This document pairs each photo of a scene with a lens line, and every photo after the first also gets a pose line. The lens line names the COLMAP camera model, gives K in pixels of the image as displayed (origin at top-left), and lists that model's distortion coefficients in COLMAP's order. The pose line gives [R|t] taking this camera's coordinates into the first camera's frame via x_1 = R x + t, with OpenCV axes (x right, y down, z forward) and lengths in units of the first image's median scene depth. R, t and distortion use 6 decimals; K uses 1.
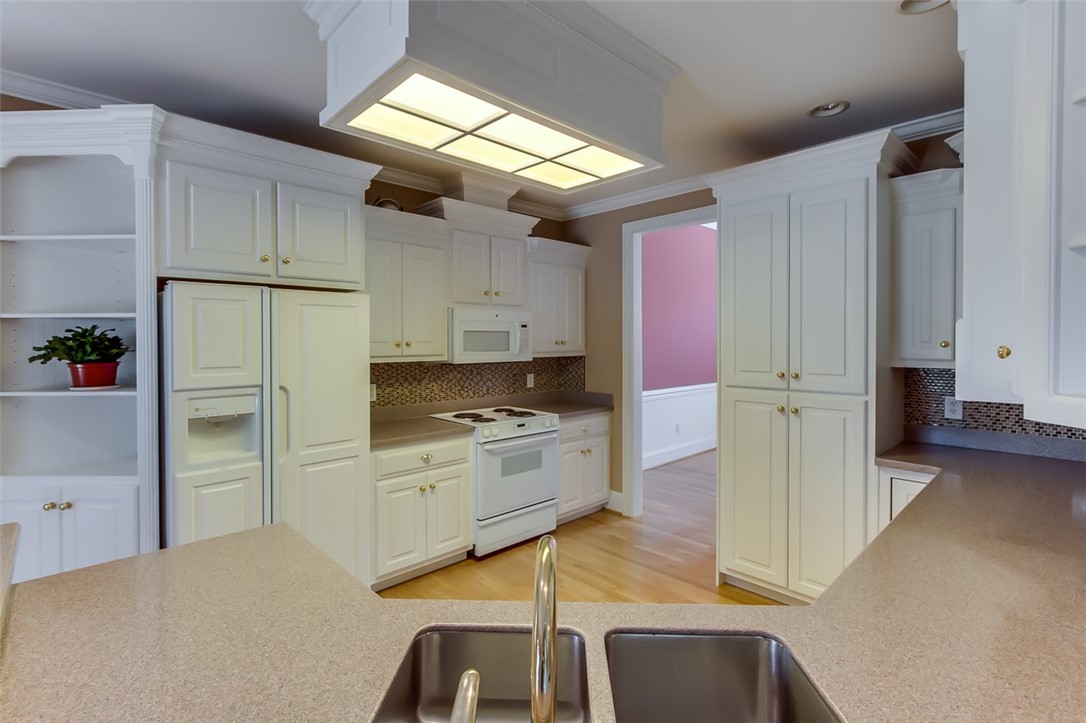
lens RADIAL K [[511.2, 0, 535.6], [0, 511.2, 335.5], [0, 0, 1]] dist [-0.003057, 0.001692]
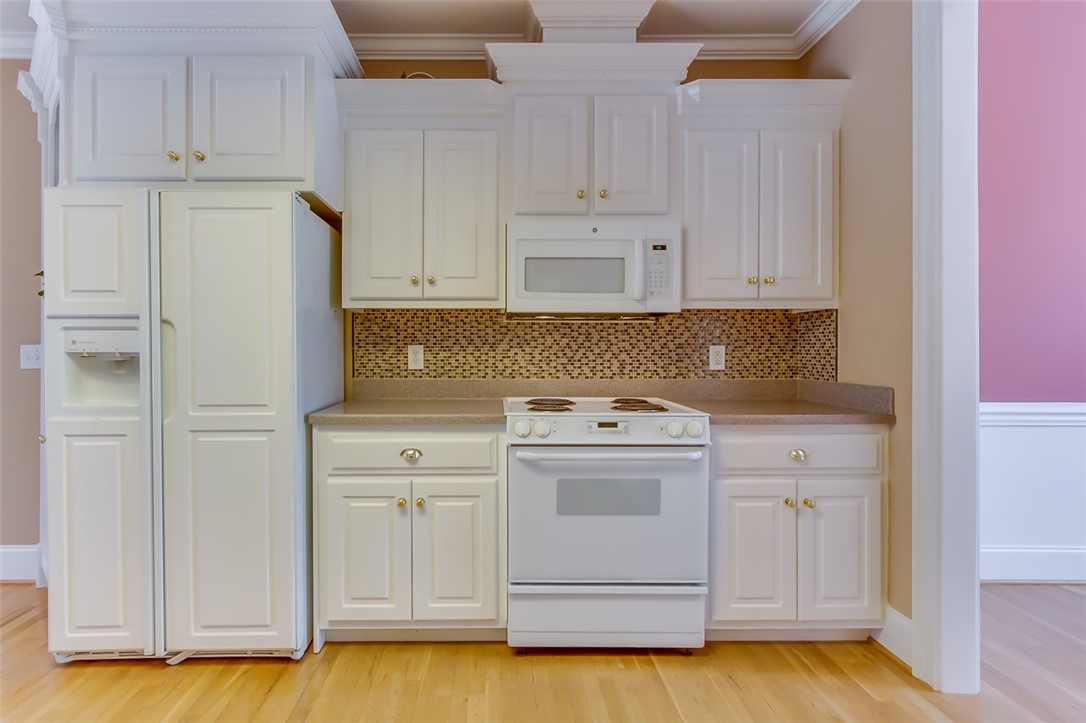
lens RADIAL K [[511.2, 0, 541.2], [0, 511.2, 352.9], [0, 0, 1]] dist [-0.003057, 0.001692]
pose [[0.730669, -0.002745, -0.682727, 0.261726], [0.001184, 0.999996, -0.002754, 0.096997], [0.682731, 0.001204, 0.730669, 0.535310]]
